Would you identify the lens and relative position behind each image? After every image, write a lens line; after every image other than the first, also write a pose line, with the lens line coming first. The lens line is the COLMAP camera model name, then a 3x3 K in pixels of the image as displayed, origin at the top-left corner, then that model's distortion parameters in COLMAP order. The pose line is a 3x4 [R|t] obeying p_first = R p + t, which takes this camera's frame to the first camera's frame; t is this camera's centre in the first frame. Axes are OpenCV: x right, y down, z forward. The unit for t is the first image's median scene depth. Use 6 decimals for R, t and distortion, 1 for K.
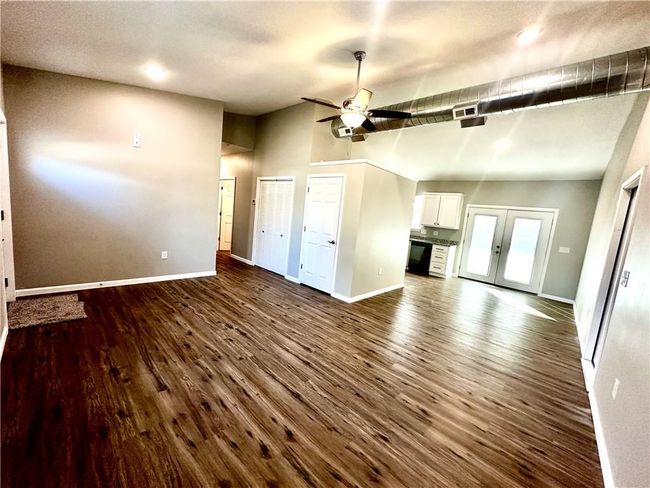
lens RADIAL K [[258.4, 0, 325.2], [0, 258.4, 243.4], [0, 0, 1]] dist [-0.003220, 0.000433]
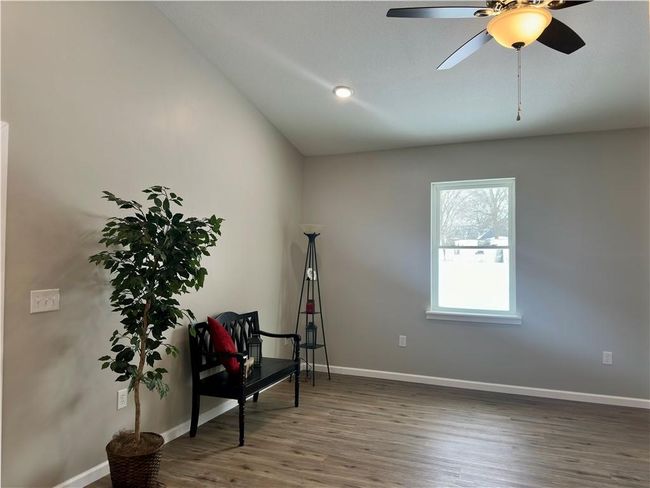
lens RADIAL K [[453.8, 0, 327.8], [0, 453.8, 243.5], [0, 0, 1]] dist [0.093765, -0.121467]
pose [[-0.929048, -0.116154, -0.351252, 0.907863], [-0.142157, 0.988627, 0.049074, -0.191870], [0.341557, 0.095525, -0.934994, 2.397567]]
